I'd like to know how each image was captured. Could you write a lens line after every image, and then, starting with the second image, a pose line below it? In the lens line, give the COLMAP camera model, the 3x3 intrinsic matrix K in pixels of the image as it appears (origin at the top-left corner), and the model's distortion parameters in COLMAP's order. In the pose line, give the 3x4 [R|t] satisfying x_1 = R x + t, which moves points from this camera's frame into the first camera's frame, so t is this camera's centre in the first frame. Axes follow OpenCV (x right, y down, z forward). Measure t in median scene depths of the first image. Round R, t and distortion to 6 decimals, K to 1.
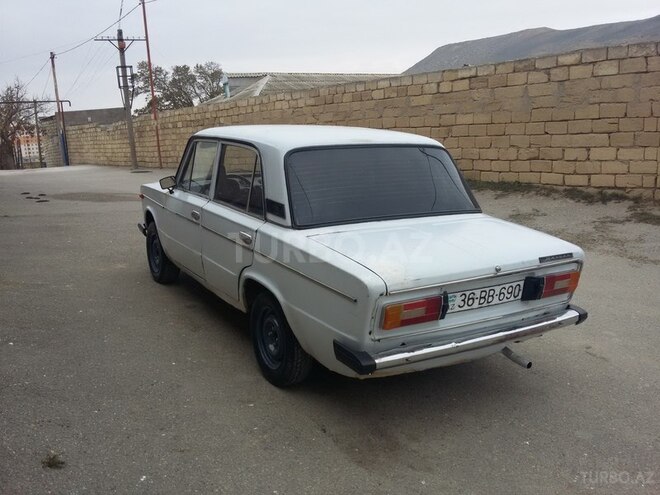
lens RADIAL K [[598.1, 0, 328.8], [0, 598.1, 249.4], [0, 0, 1]] dist [0.064748, -0.116755]
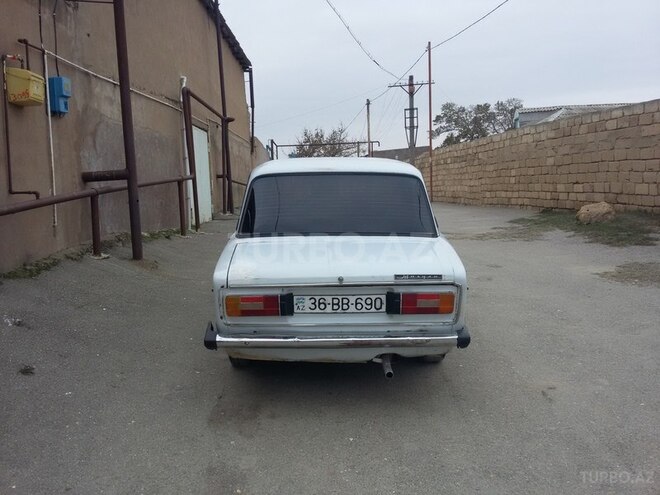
lens RADIAL K [[598.1, 0, 331.0], [0, 598.1, 253.2], [0, 0, 1]] dist [0.064748, -0.116755]
pose [[0.866702, 0.066877, -0.494324, 0.191169], [-0.093091, 0.995248, -0.028570, 0.004166], [0.490064, 0.070779, 0.868808, 0.001346]]
